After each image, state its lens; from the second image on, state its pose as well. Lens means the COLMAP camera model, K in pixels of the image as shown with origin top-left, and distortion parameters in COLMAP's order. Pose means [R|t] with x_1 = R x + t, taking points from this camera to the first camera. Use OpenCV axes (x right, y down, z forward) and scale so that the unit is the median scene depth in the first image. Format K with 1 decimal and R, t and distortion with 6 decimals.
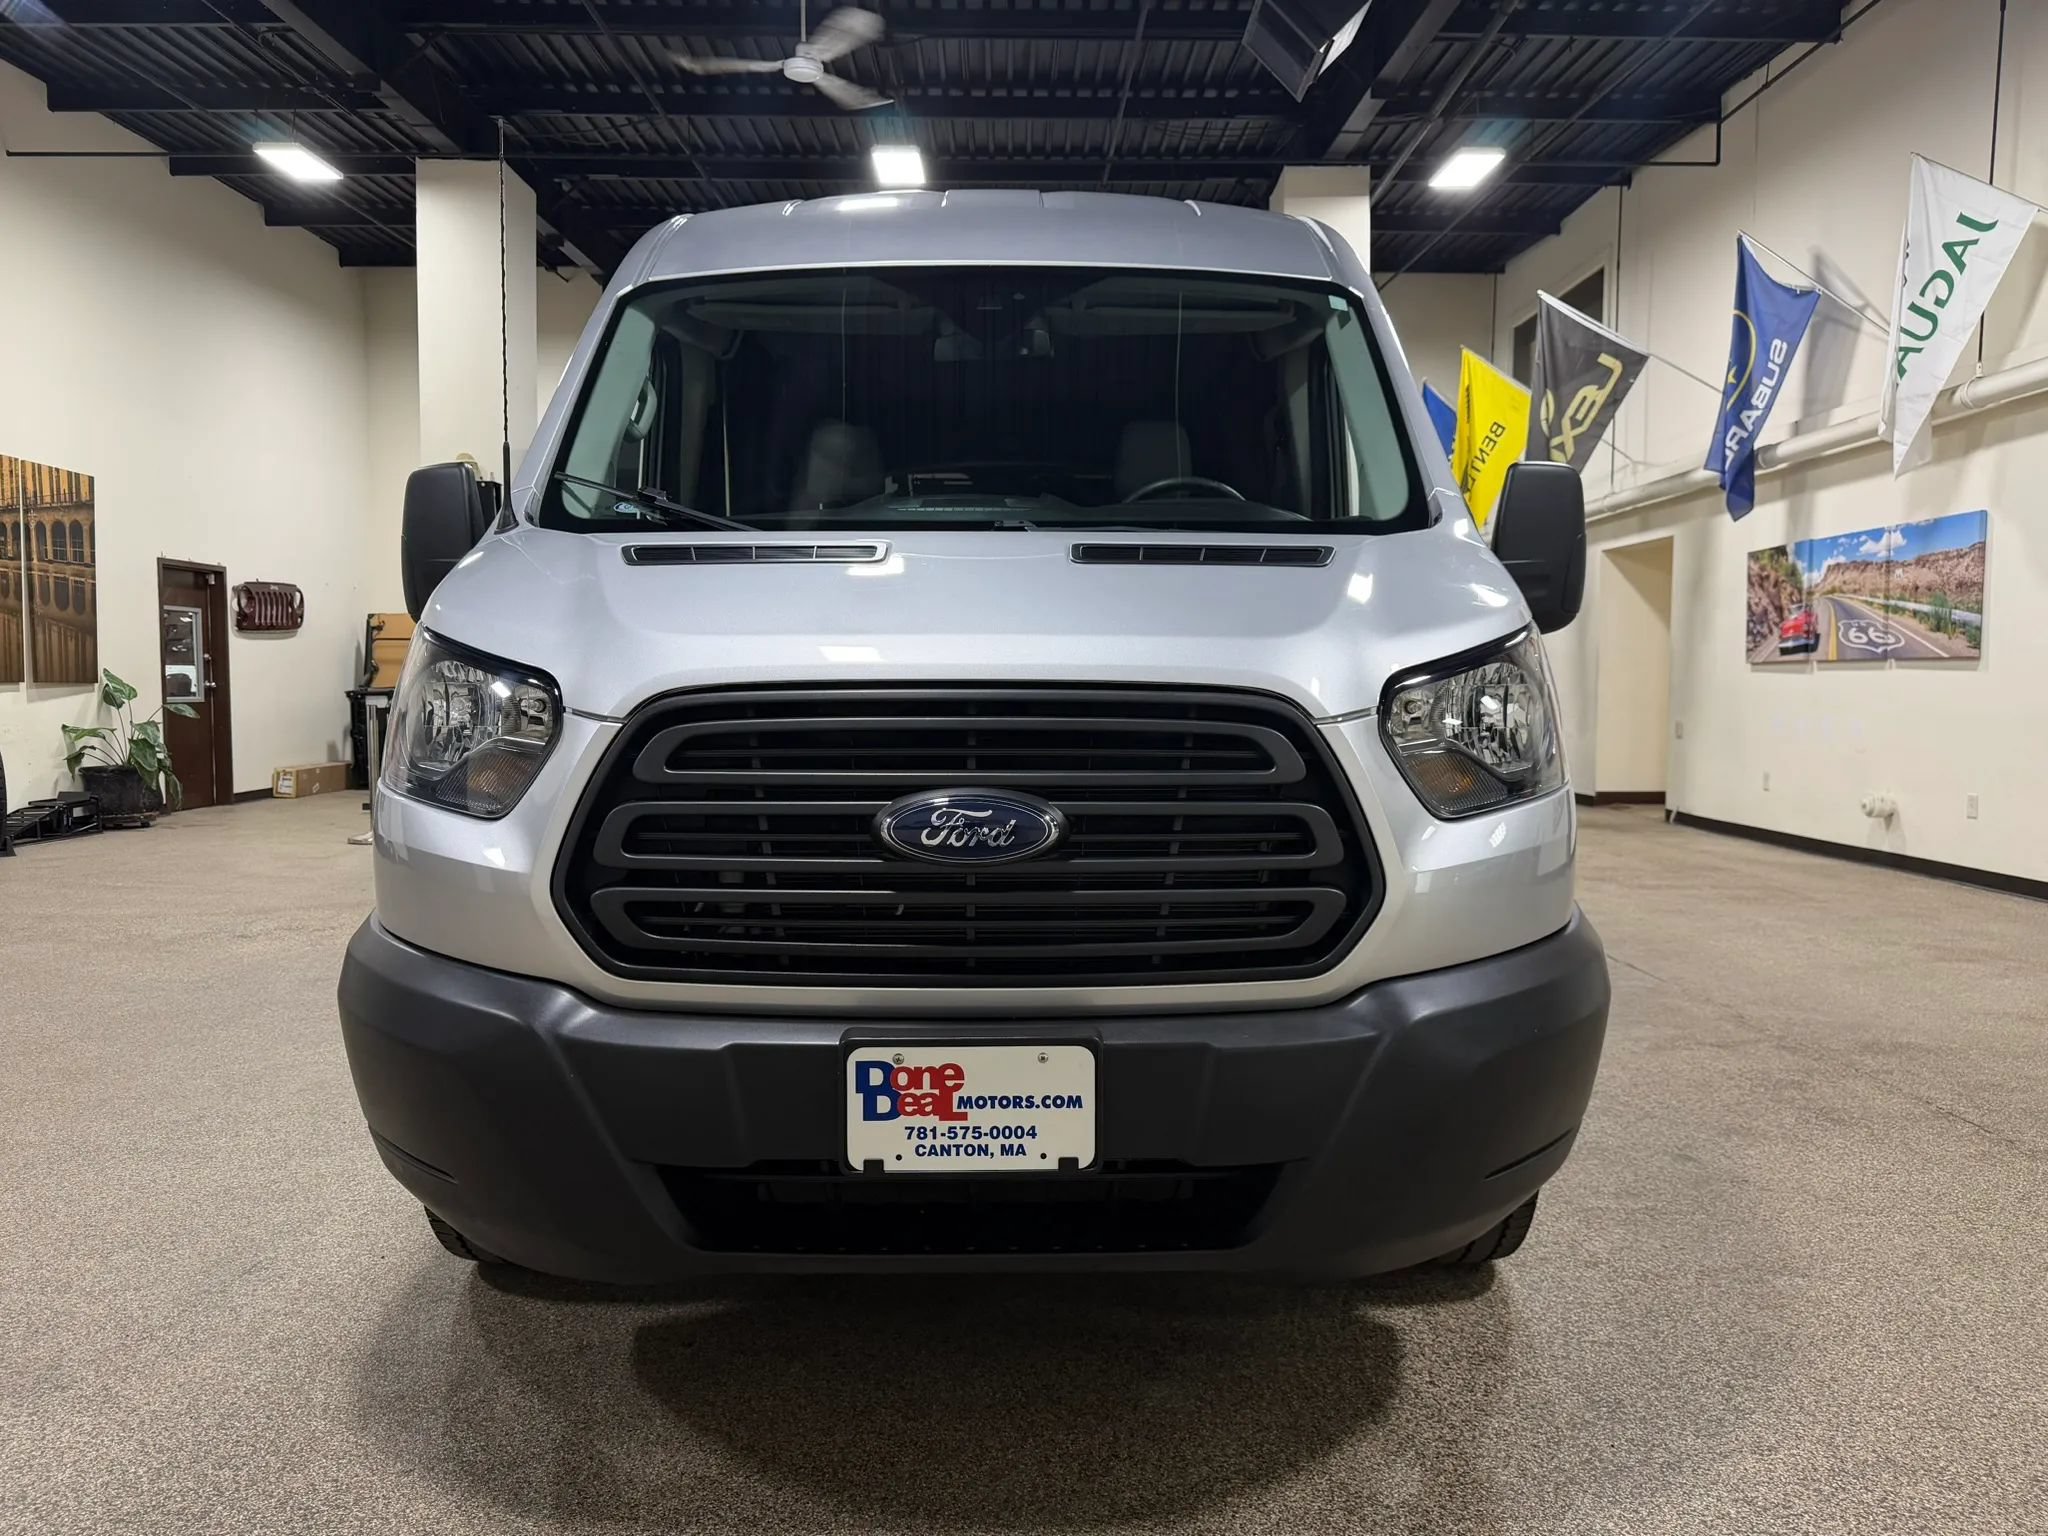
lens RADIAL K [[1481.0, 0, 1028.8], [0, 1481.0, 737.1], [0, 0, 1]] dist [0.004836, -0.001751]
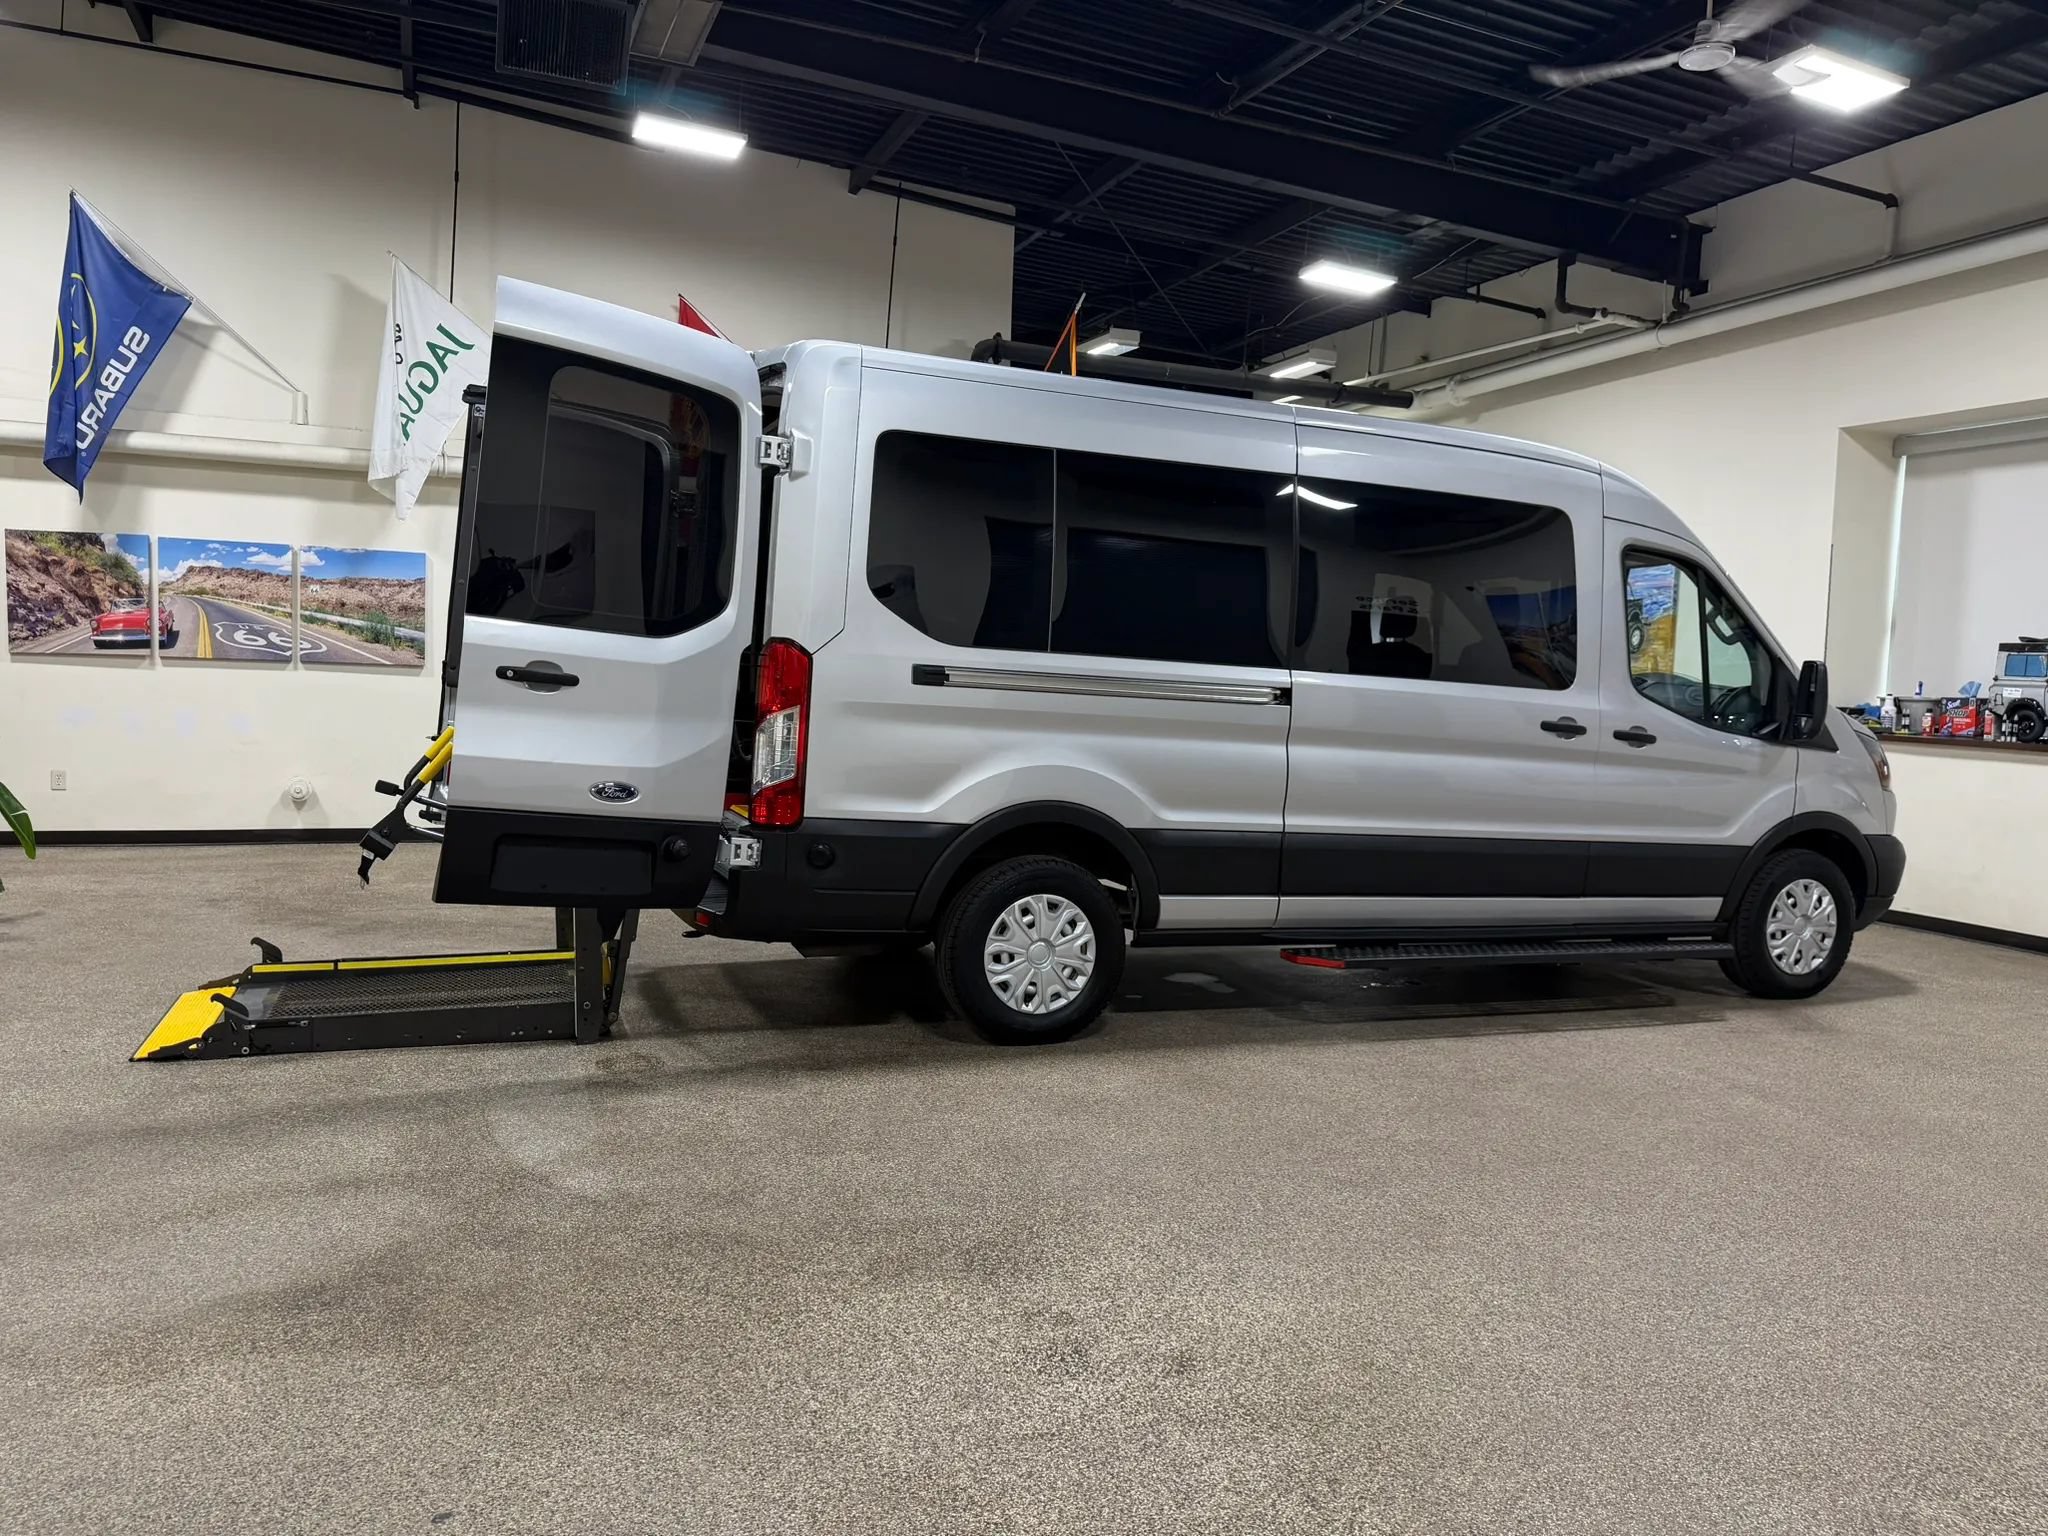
lens RADIAL K [[1441.3, 0, 1028.0], [0, 1441.3, 763.5], [0, 0, 1]] dist [0.053294, -0.078209]
pose [[-0.365476, -0.075153, 0.927782, -0.756756], [-0.004526, 0.996867, 0.078966, -0.072624], [-0.930810, 0.024661, -0.364671, 0.984038]]
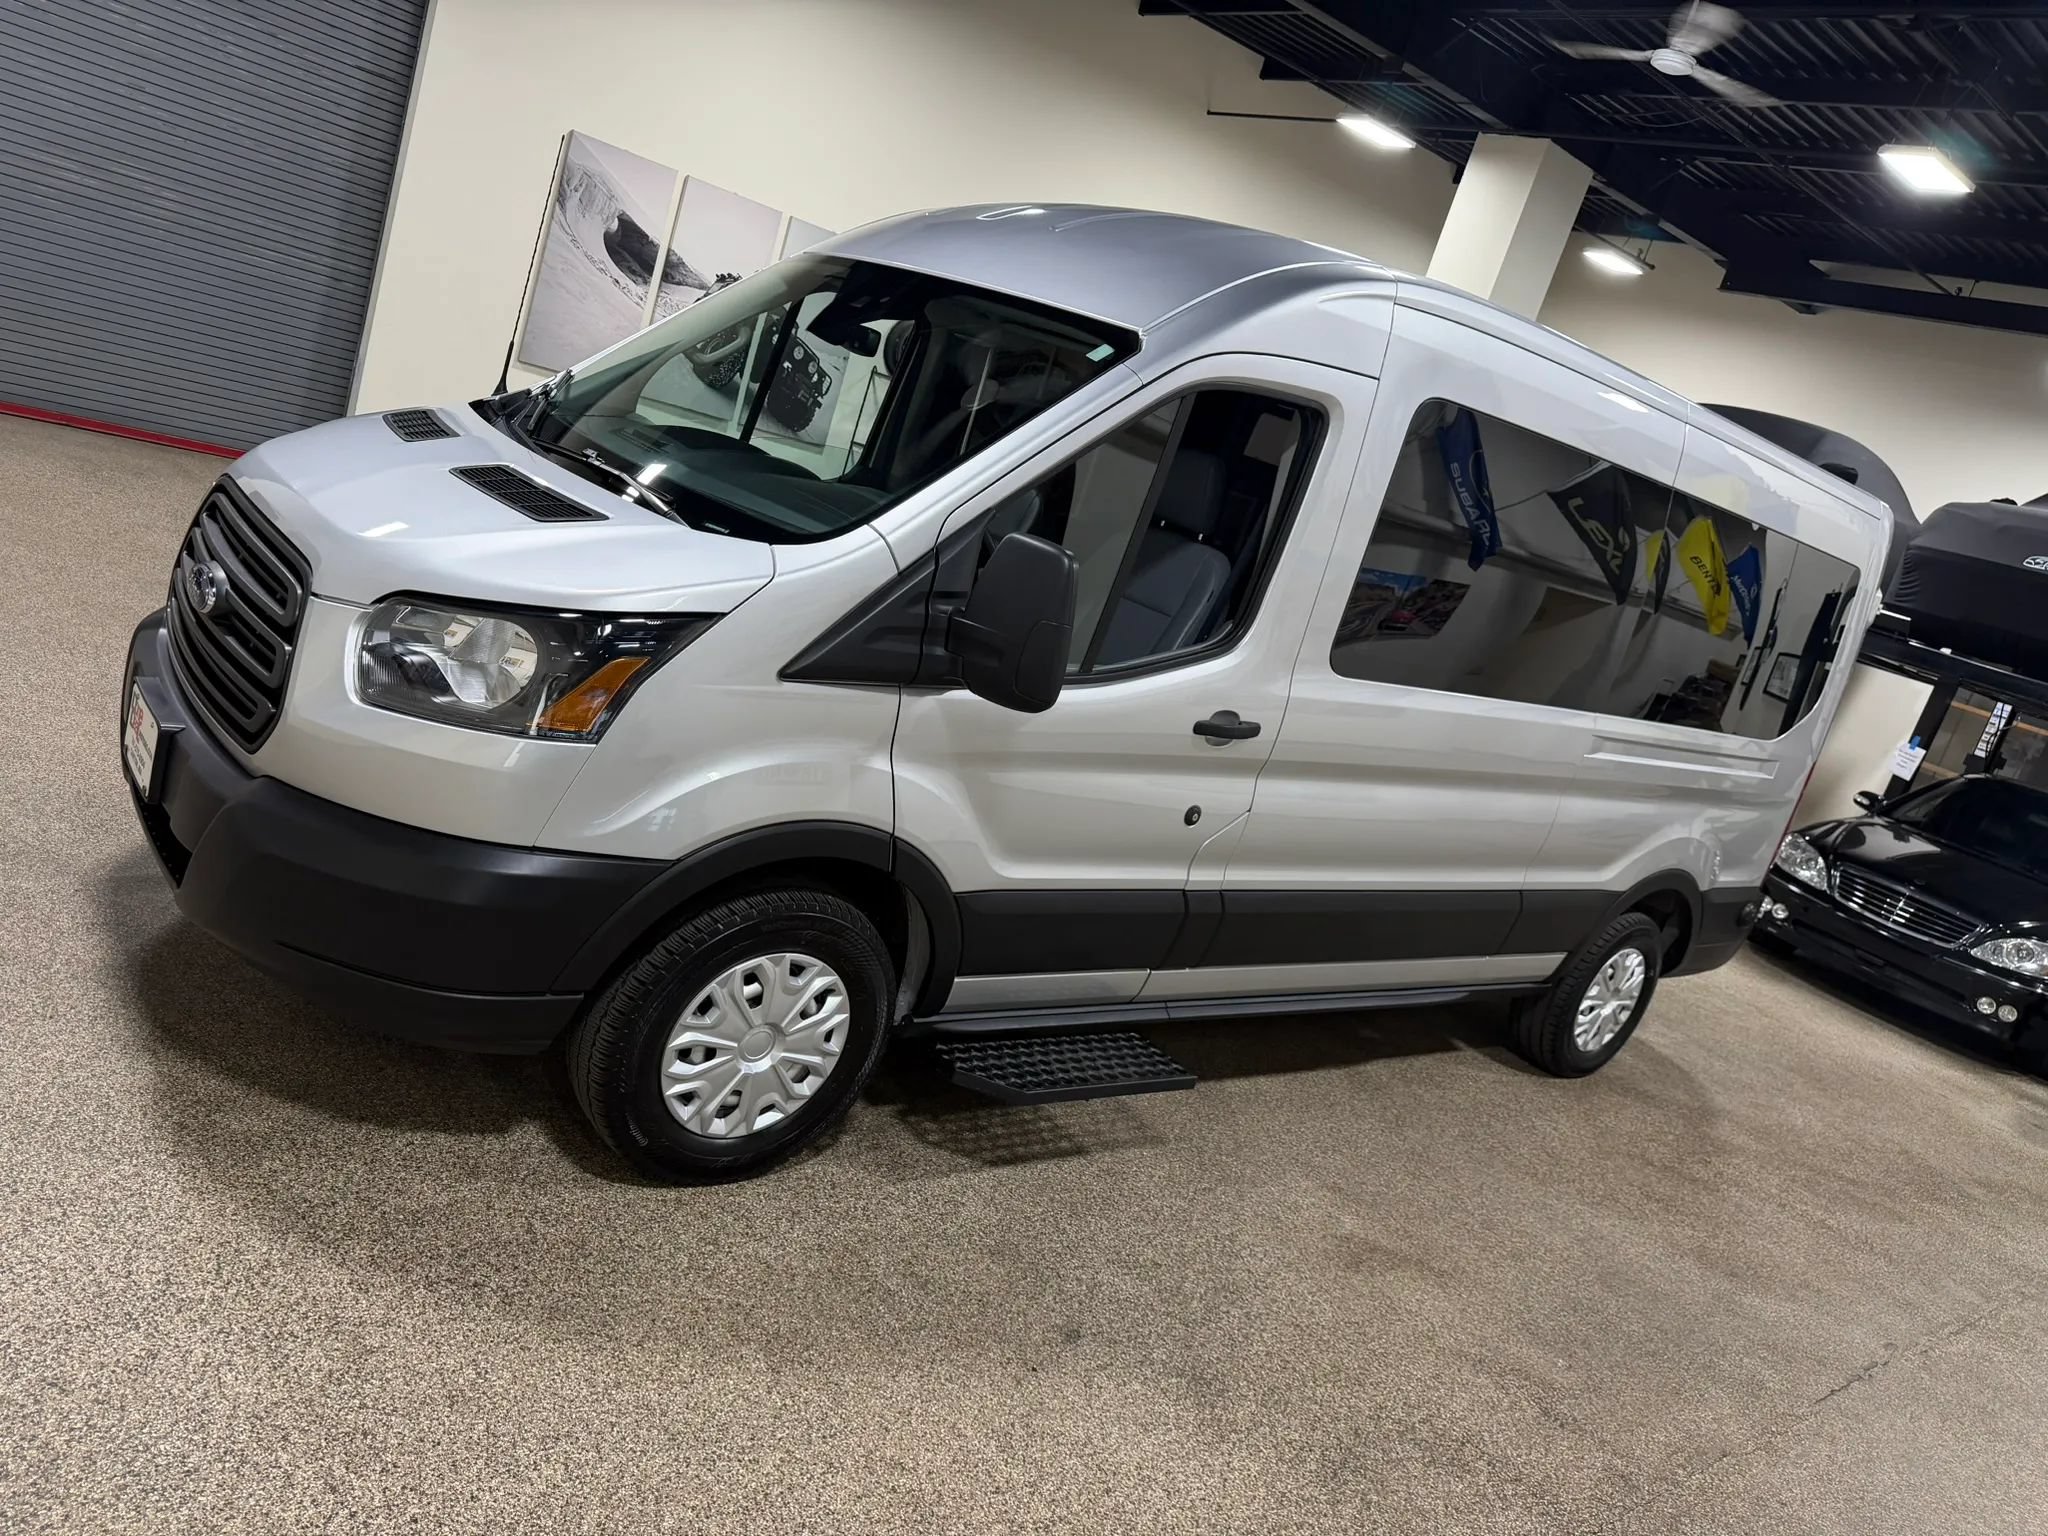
lens RADIAL K [[1447.3, 0, 1016.7], [0, 1447.3, 747.1], [0, 0, 1]] dist [0.050311, -0.070705]
pose [[0.588925, 0.358241, -0.724452, 0.417514], [-0.332239, 0.924460, 0.187060, -0.089828], [0.736739, 0.130527, 0.663459, 0.151478]]
